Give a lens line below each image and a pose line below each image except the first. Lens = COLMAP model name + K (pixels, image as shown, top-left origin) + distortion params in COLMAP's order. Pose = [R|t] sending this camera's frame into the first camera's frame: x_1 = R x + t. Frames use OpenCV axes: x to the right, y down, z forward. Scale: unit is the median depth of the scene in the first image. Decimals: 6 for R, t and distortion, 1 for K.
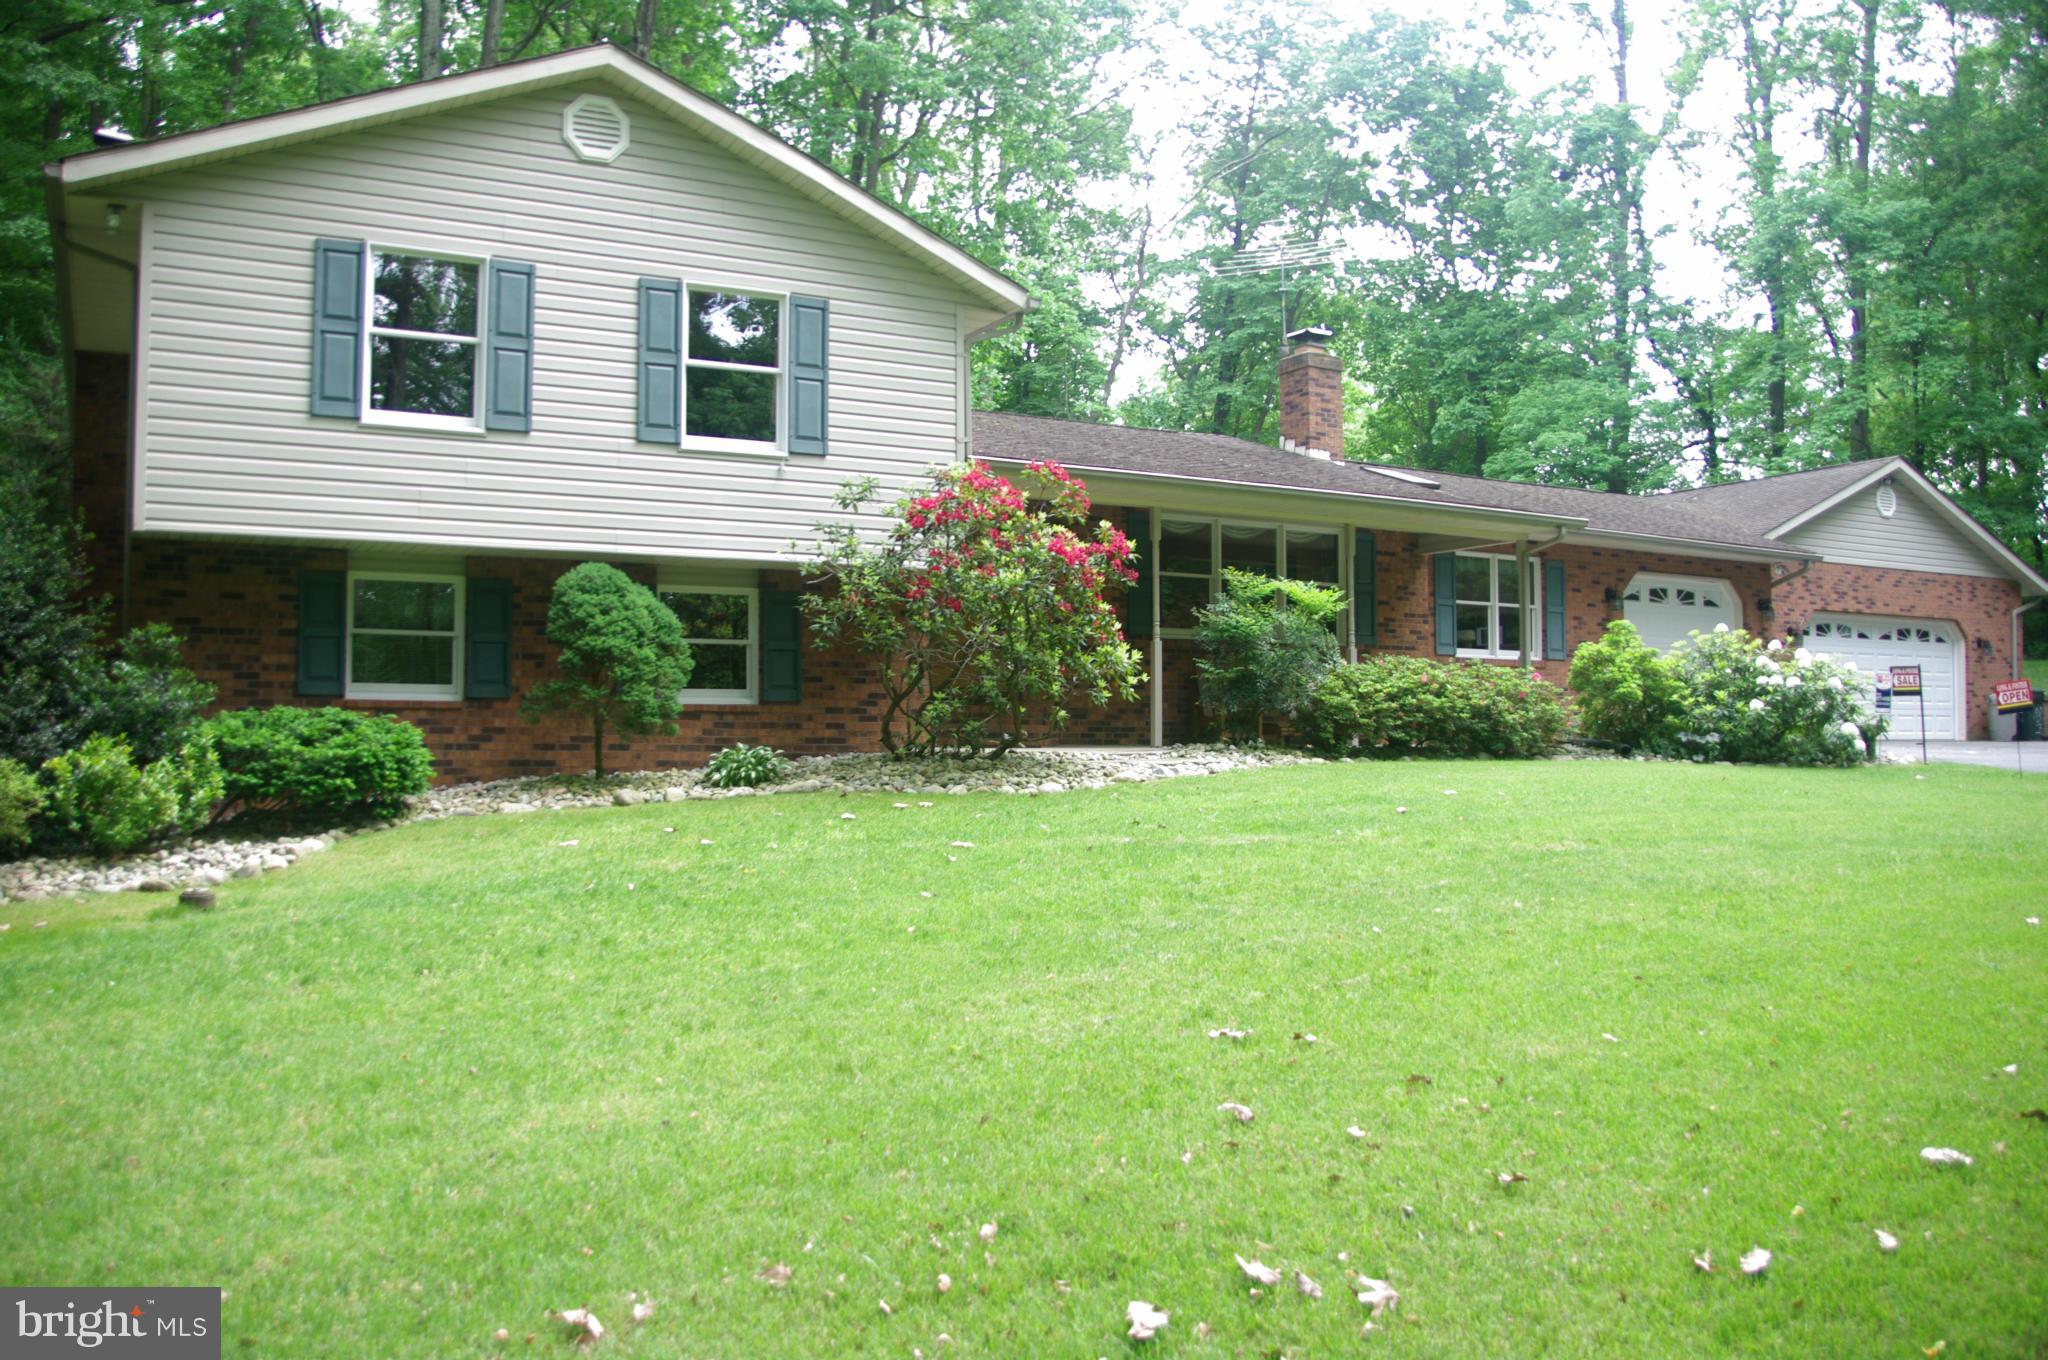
lens RADIAL K [[1672.8, 0, 1023.7], [0, 1672.8, 702.8], [0, 0, 1]] dist [-0.121061, 0.010264]
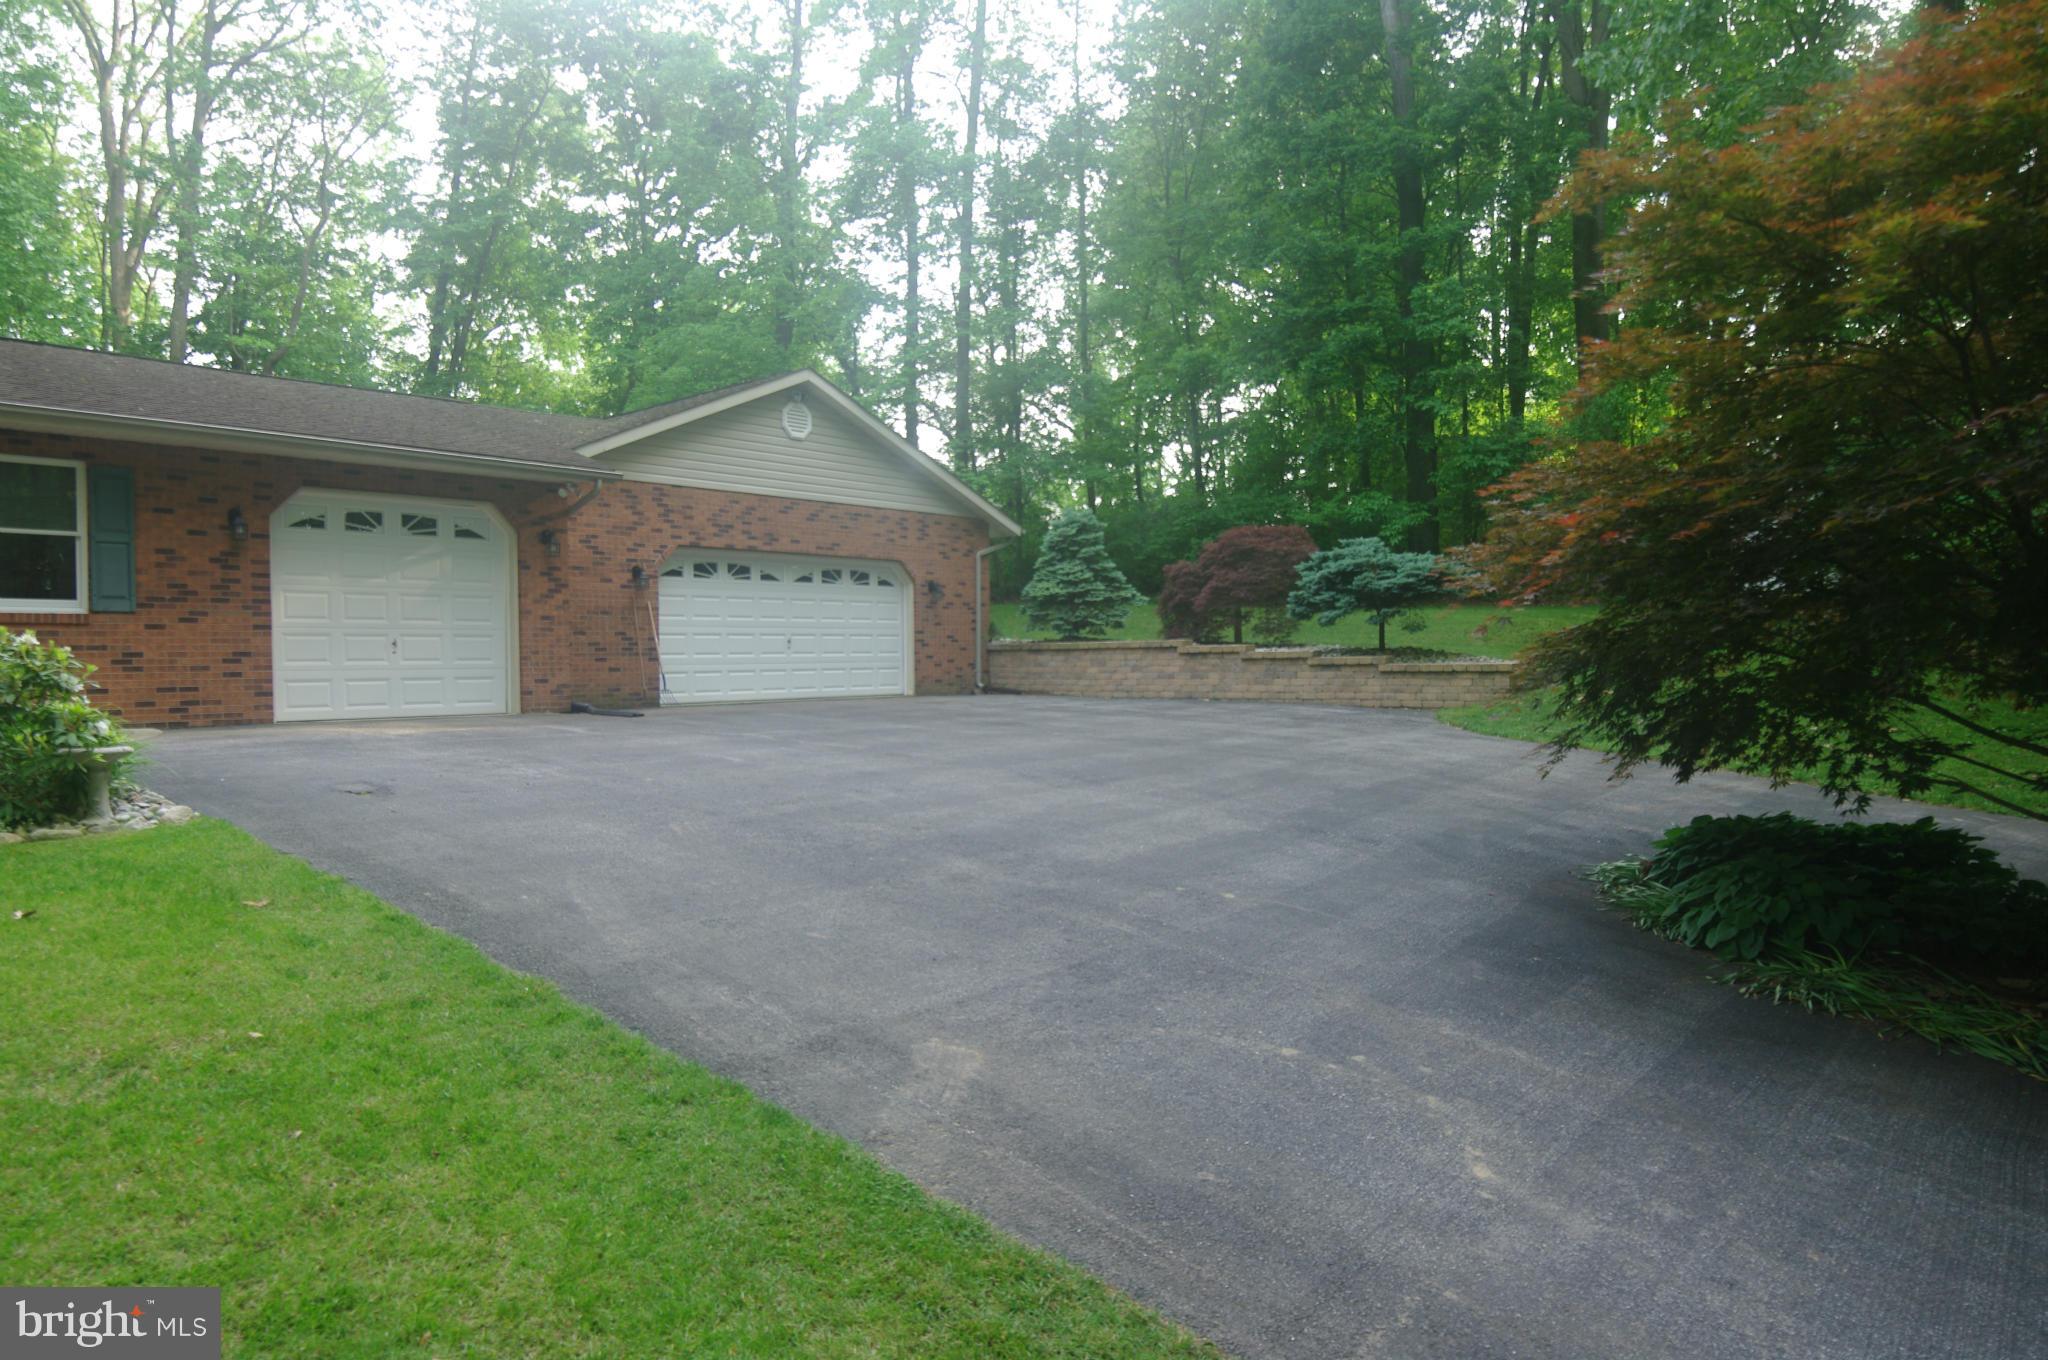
lens RADIAL K [[1270.8, 0, 1025.1], [0, 1270.8, 697.9], [0, 0, 1]] dist [-0.111374, 0.038922]
pose [[0.934179, -0.018178, 0.356342, 0.654723], [-0.002125, 0.998400, 0.056502, -0.025422], [-0.356799, -0.053540, 0.932645, 0.523831]]
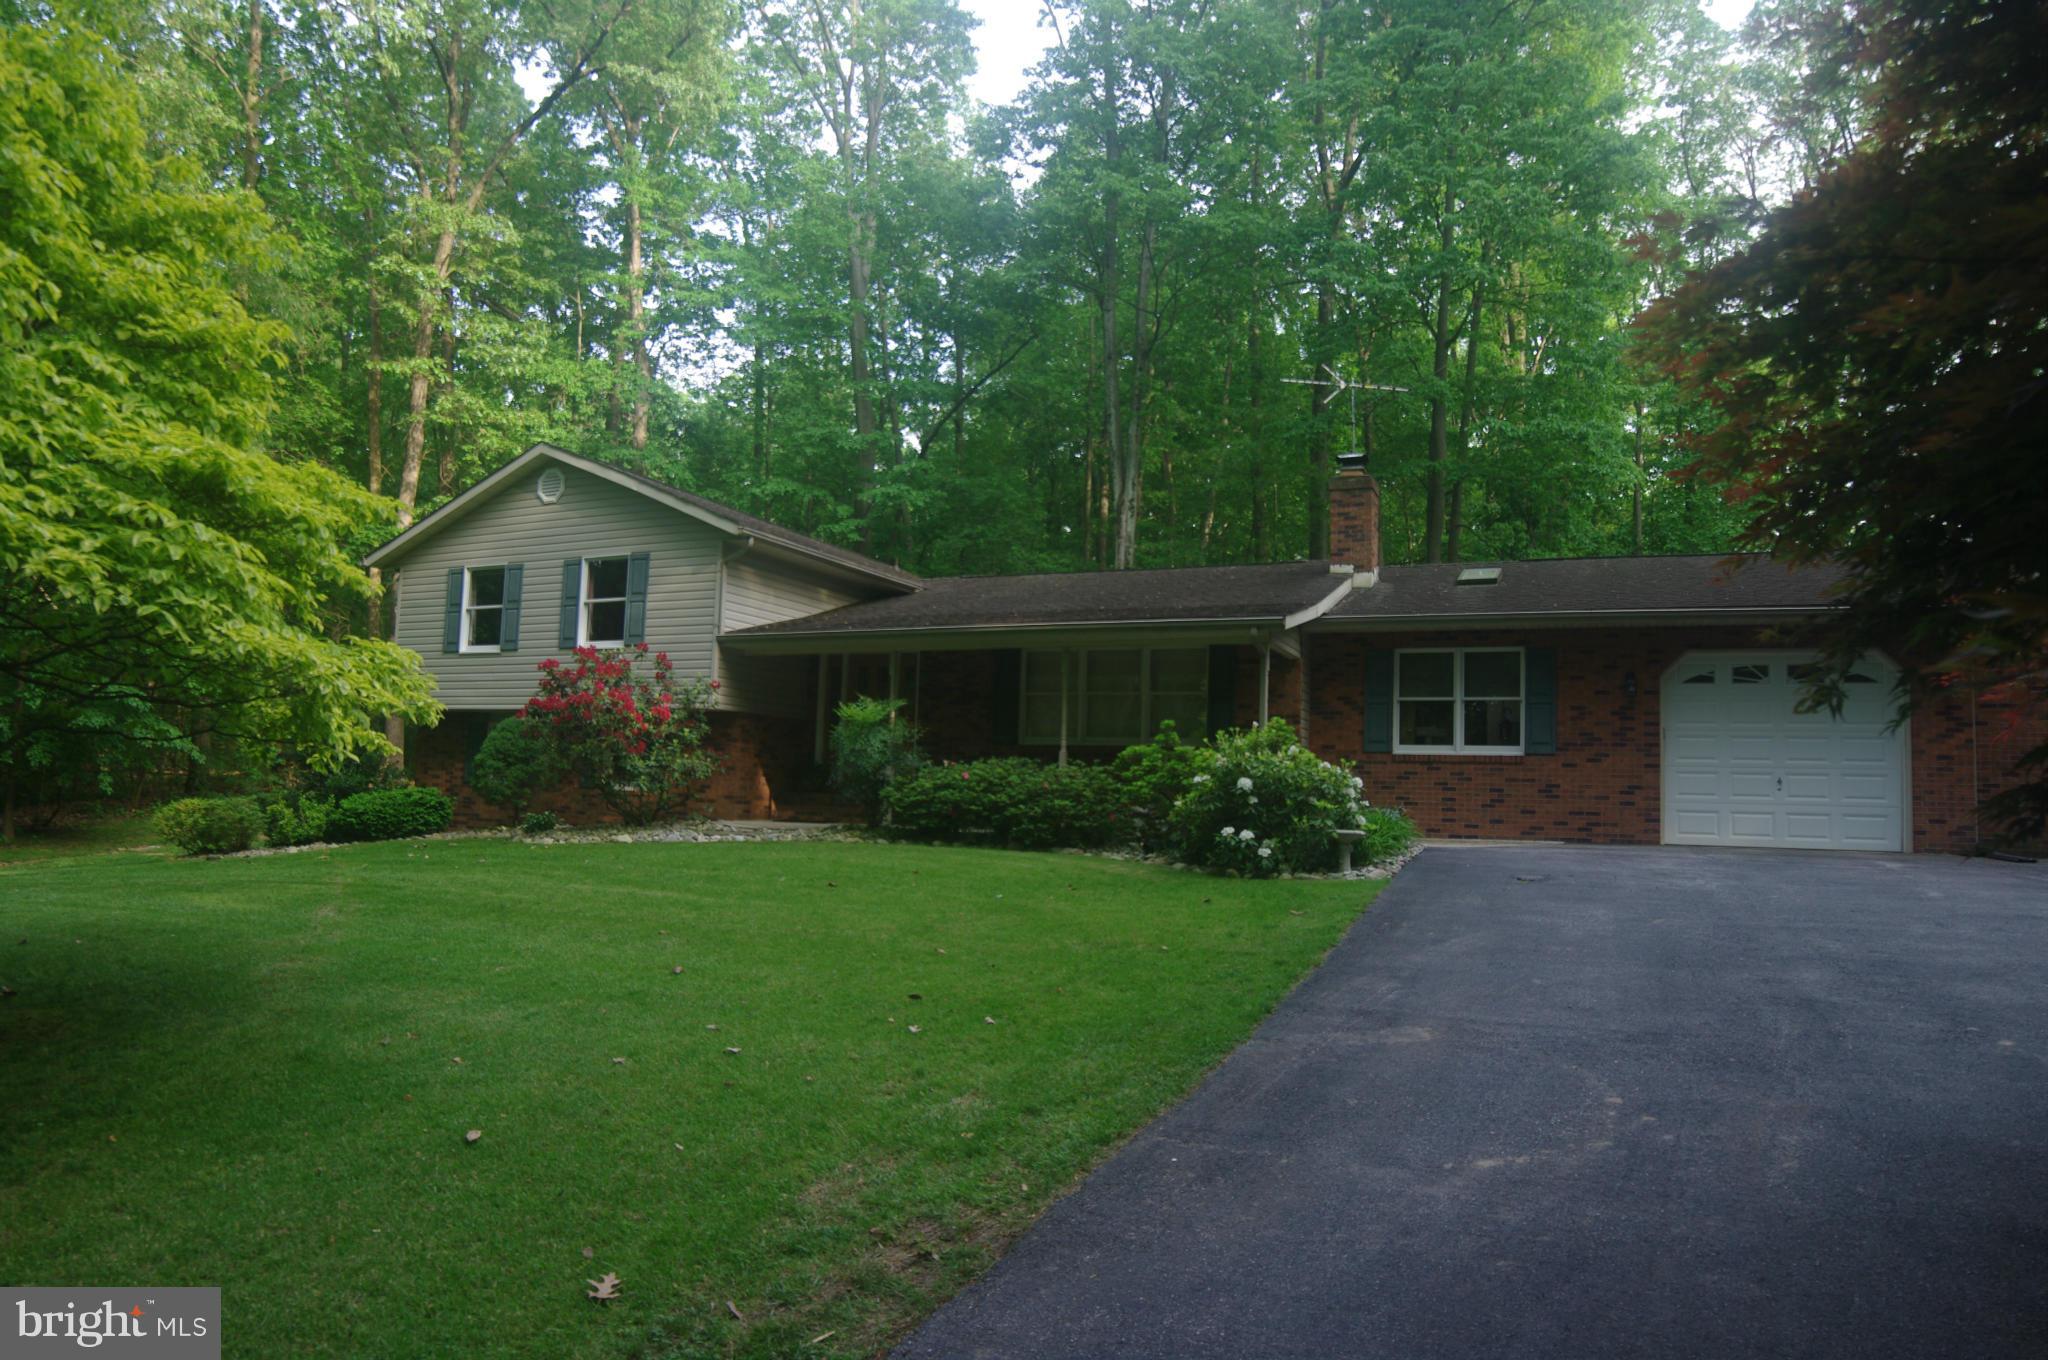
lens RADIAL K [[1270.8, 0, 1025.1], [0, 1270.8, 697.9], [0, 0, 1]] dist [-0.111374, 0.038922]
pose [[0.595206, -0.045677, -0.802274, 0.943733], [-0.009713, 0.997901, -0.064021, -0.012784], [0.803515, 0.045898, 0.593513, 0.456337]]
